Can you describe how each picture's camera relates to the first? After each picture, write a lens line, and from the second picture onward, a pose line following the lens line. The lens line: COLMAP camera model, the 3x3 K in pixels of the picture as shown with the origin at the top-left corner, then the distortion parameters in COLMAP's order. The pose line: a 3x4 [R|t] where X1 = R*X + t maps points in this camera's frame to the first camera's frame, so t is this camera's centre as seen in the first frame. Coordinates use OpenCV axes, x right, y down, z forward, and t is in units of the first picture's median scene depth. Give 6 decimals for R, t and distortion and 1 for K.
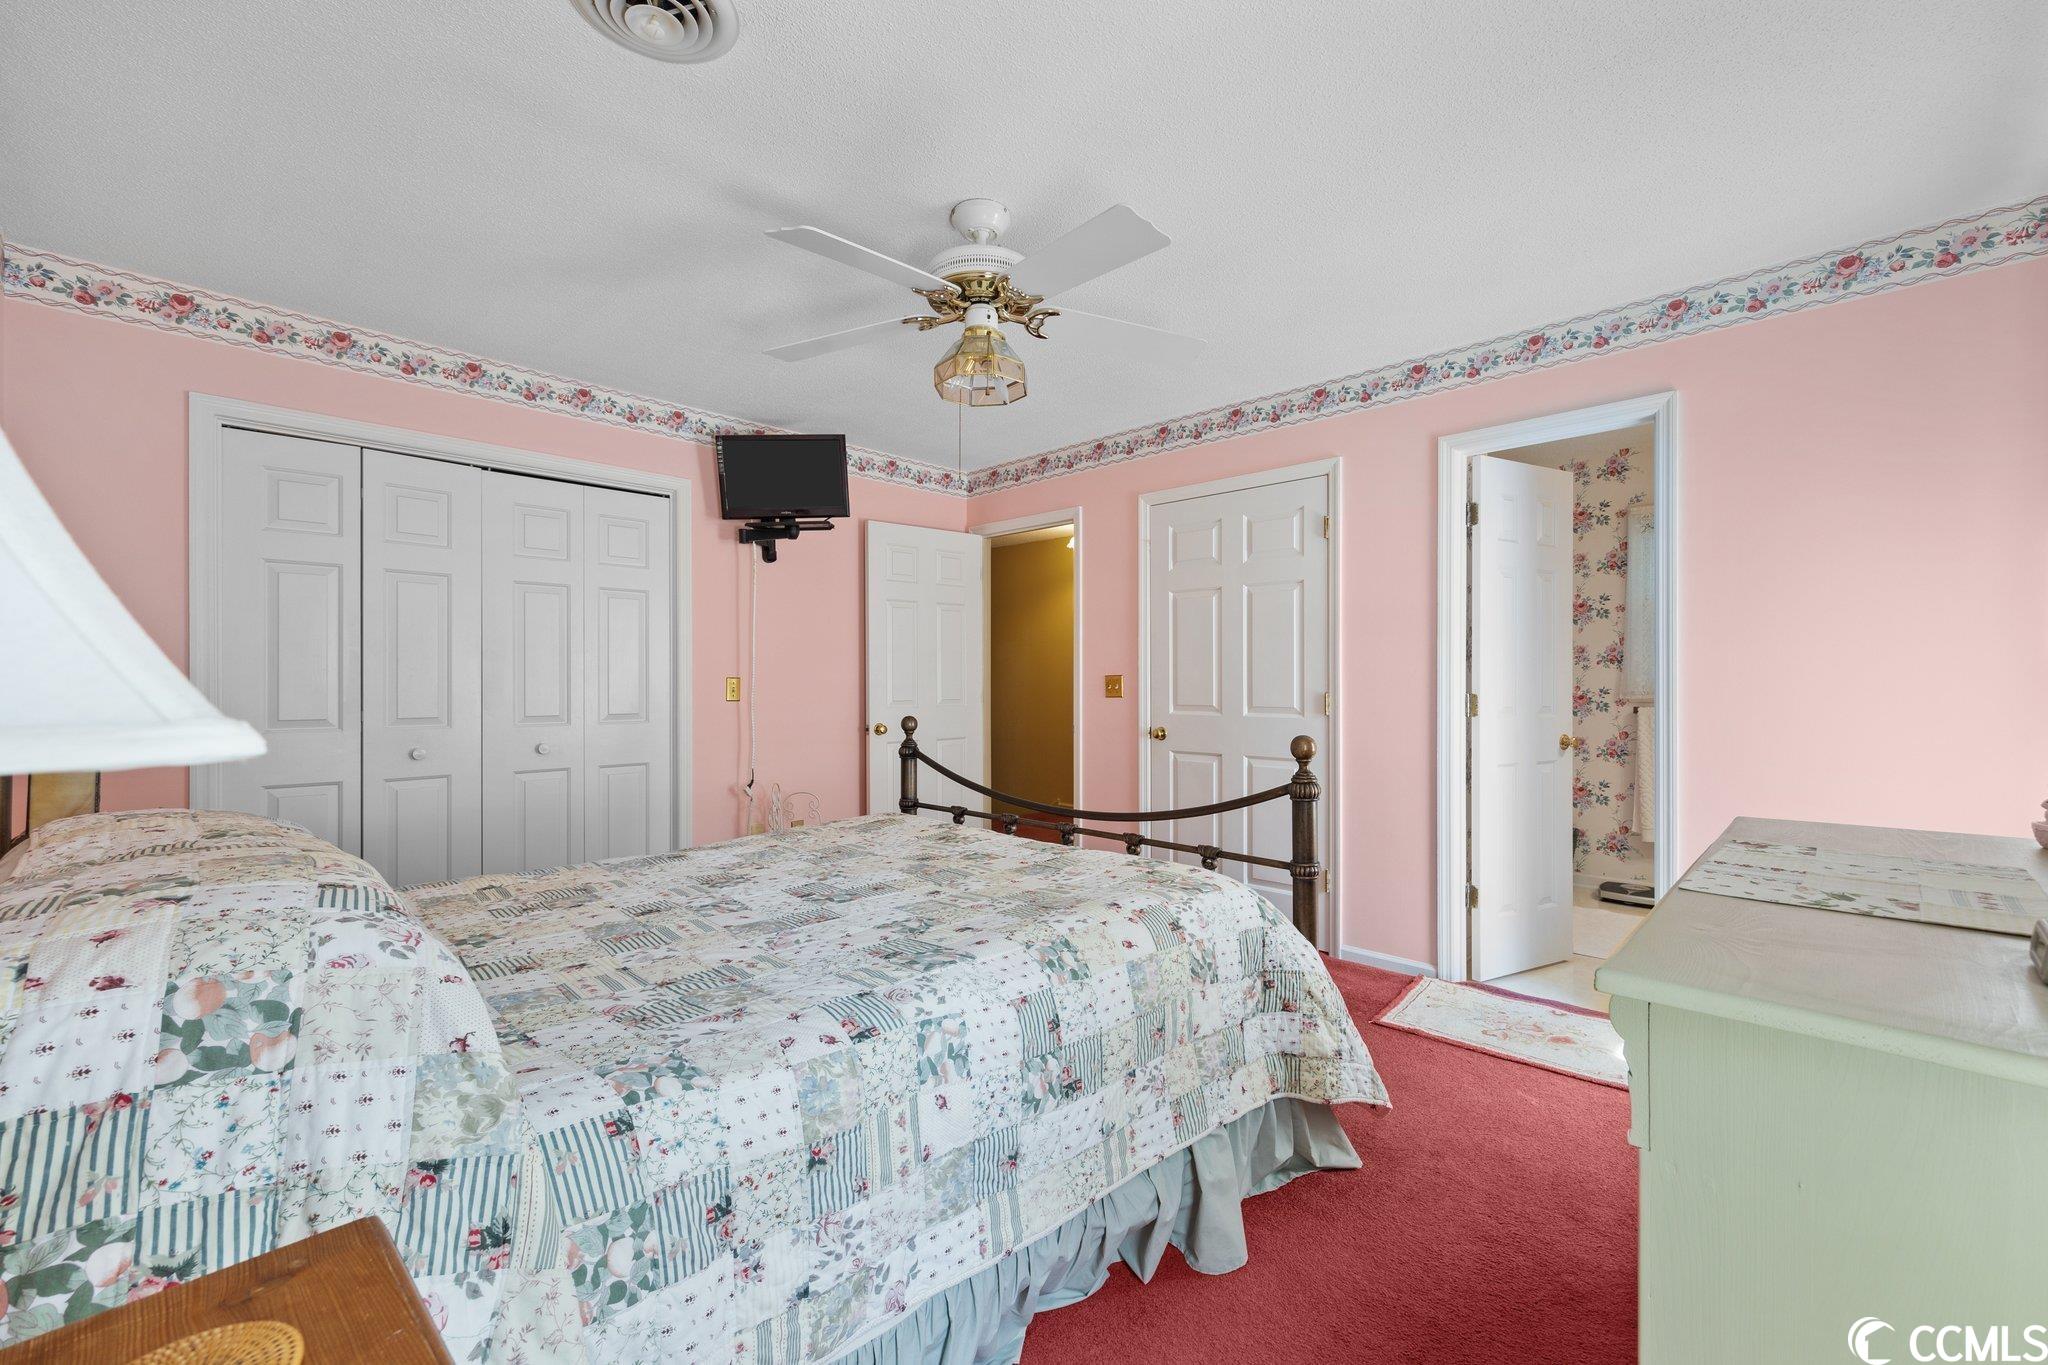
lens RADIAL K [[819.8, 0, 1024.0], [0, 819.8, 682.5], [0, 0, 1]] dist [-0.000019, 0.000295]
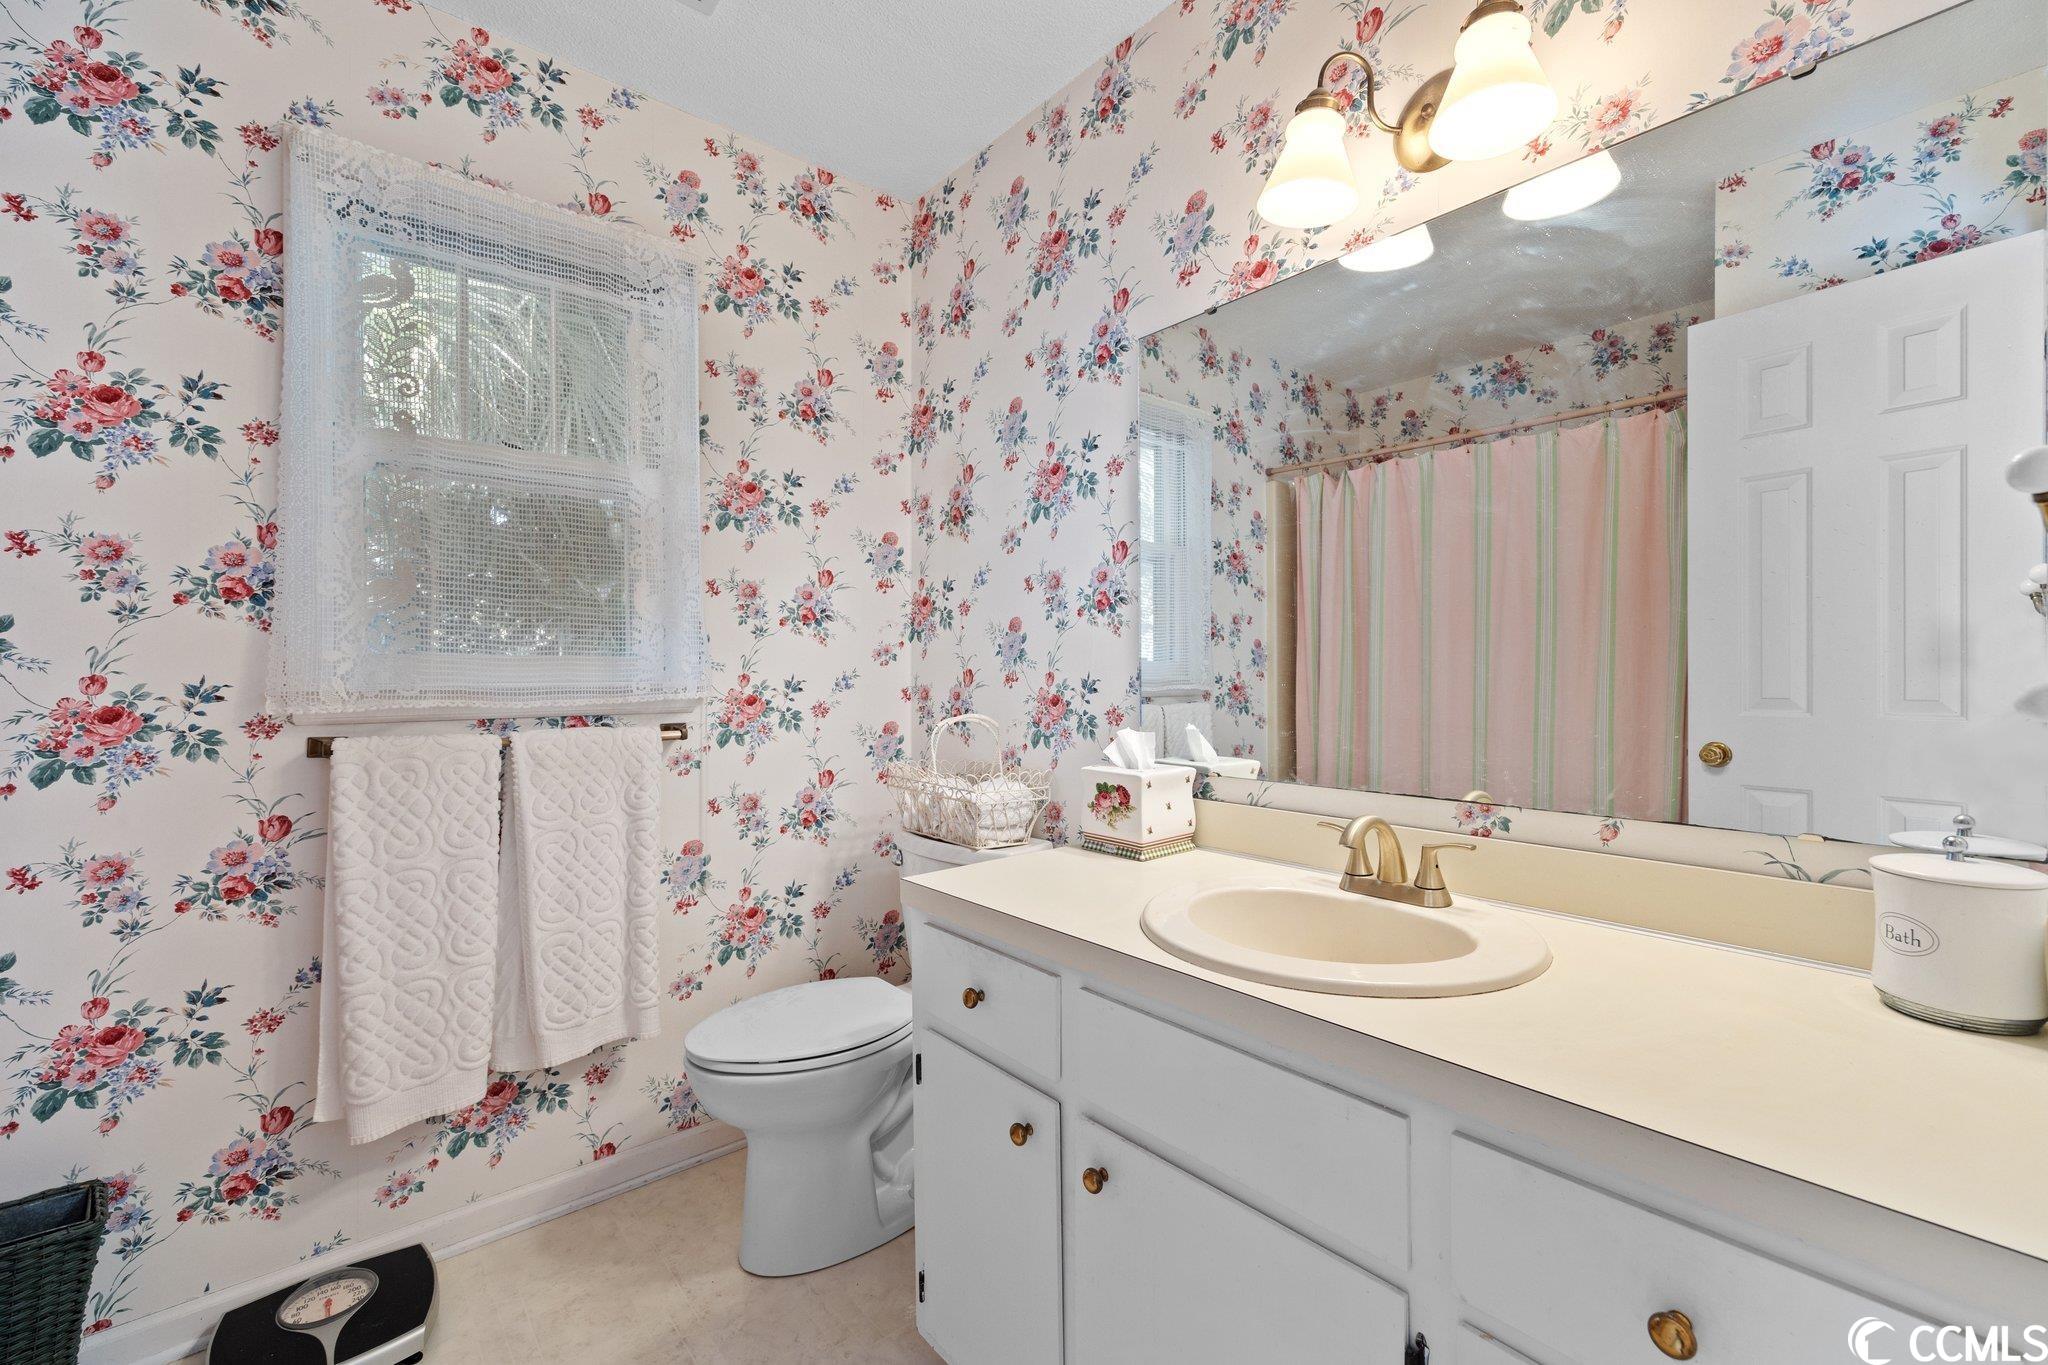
lens RADIAL K [[819.8, 0, 1024.0], [0, 819.8, 682.5], [0, 0, 1]] dist [-0.000019, 0.000295]
pose [[0.057805, -0.005914, 0.998310, 0.424508], [0.001244, 0.999982, 0.005852, 0.005460], [-0.998327, 0.000904, 0.057811, 0.684052]]
